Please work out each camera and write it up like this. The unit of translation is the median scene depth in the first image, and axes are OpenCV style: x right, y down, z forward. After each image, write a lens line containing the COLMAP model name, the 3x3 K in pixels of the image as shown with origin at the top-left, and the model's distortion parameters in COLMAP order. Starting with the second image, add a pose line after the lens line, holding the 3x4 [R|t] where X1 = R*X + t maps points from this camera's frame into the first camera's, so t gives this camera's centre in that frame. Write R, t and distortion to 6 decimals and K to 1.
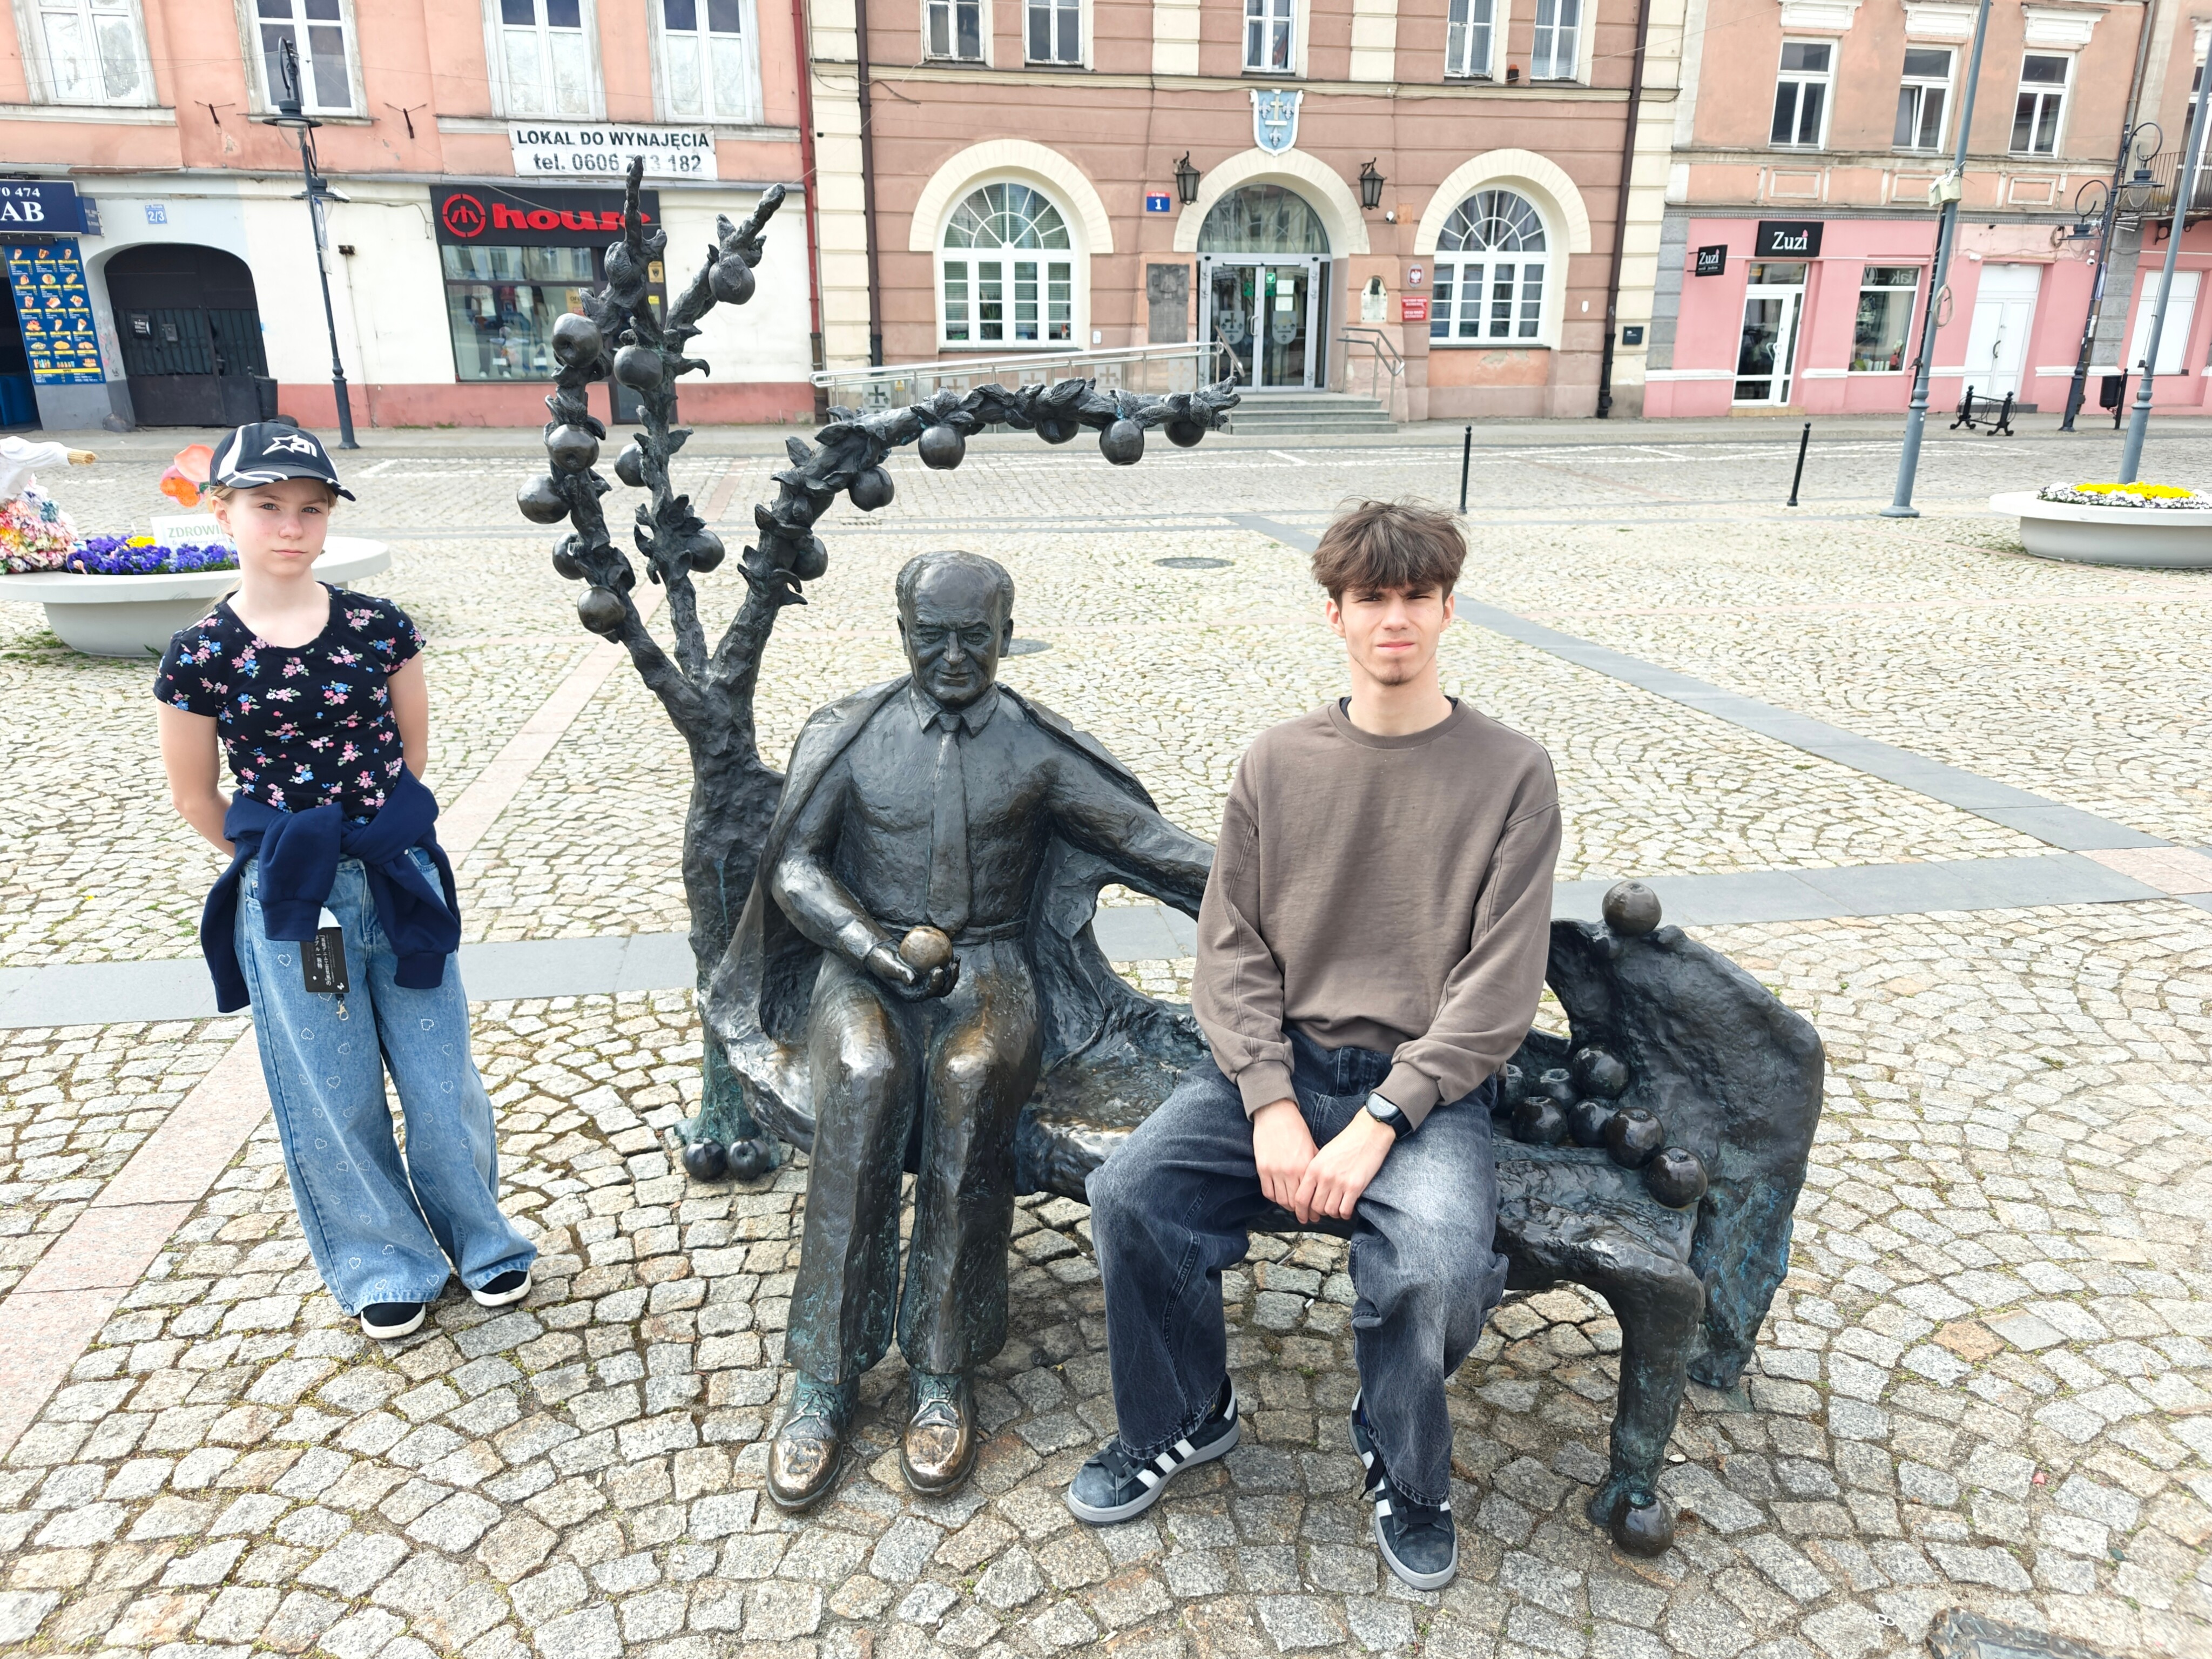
lens RADIAL K [[1551.9, 0, 1106.0], [0, 1551.9, 829.5], [0, 0, 1]] dist [0.066150, -0.072786]
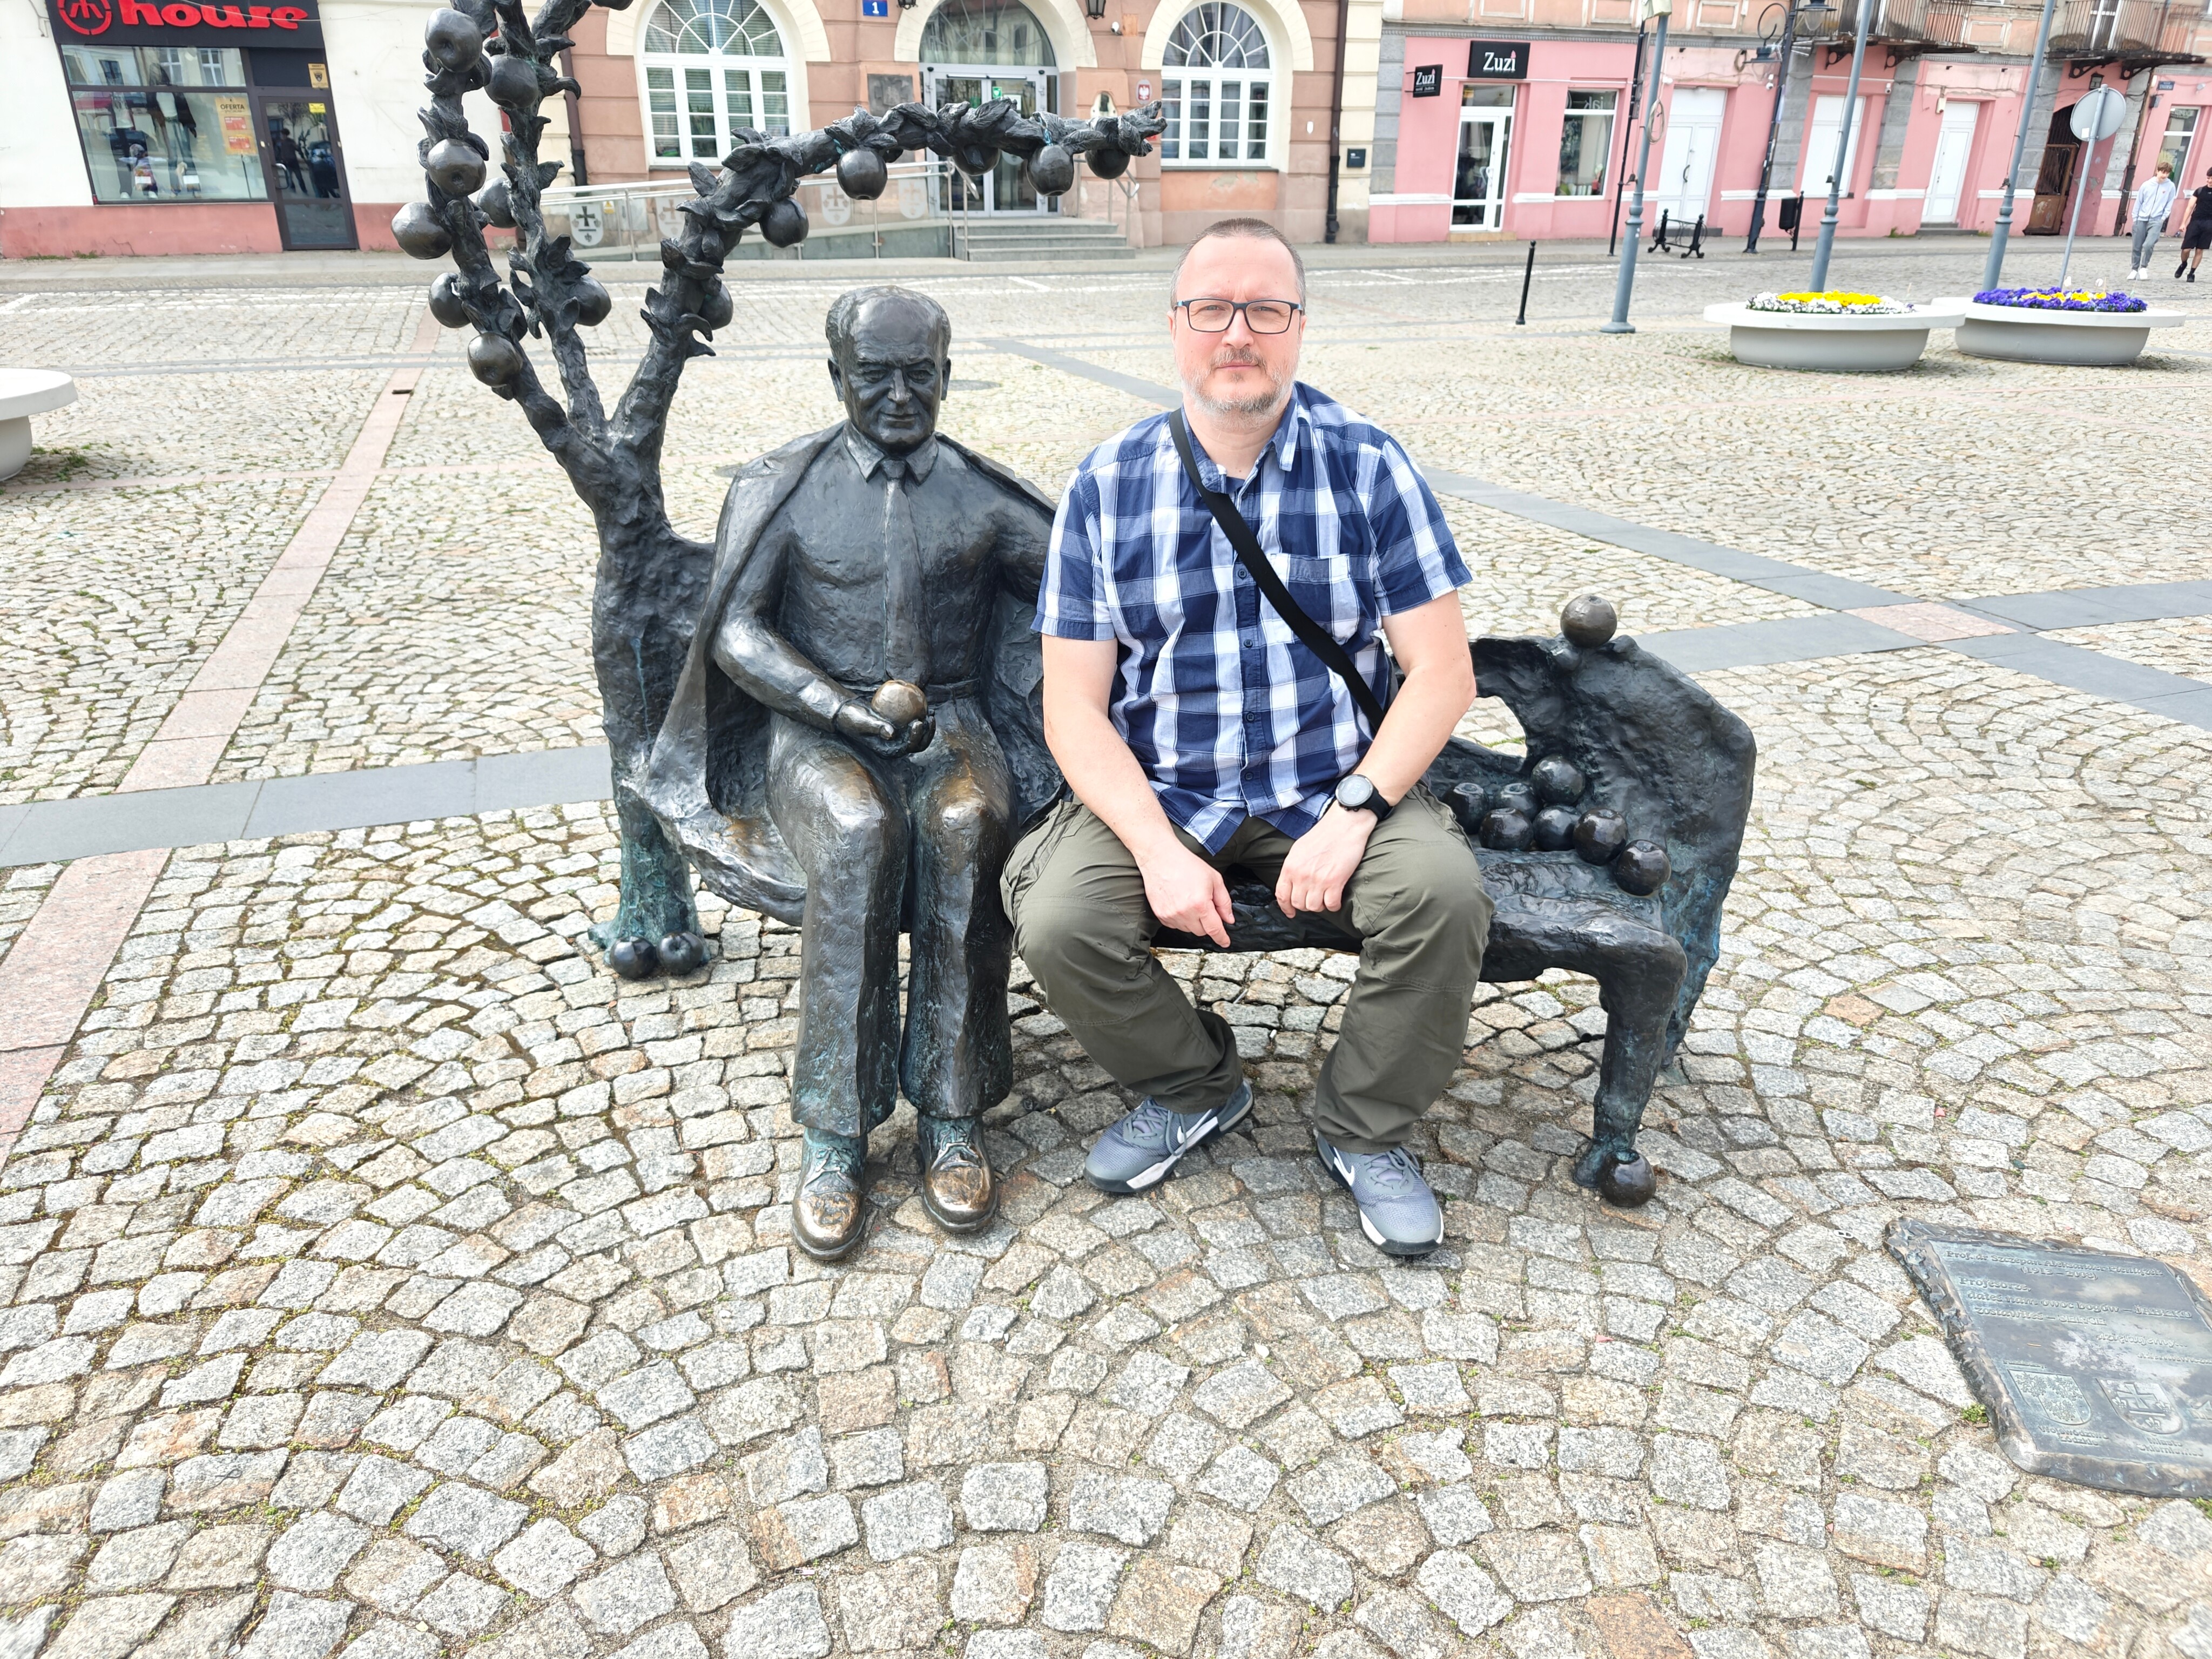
lens RADIAL K [[1551.9, 0, 1106.0], [0, 1551.9, 829.5], [0, 0, 1]] dist [0.066150, -0.072786]
pose [[0.984235, -0.067847, 0.163333, -0.131220], [0.052389, 0.993889, 0.097160, 0.058003], [-0.168927, -0.087071, 0.981775, 0.013490]]
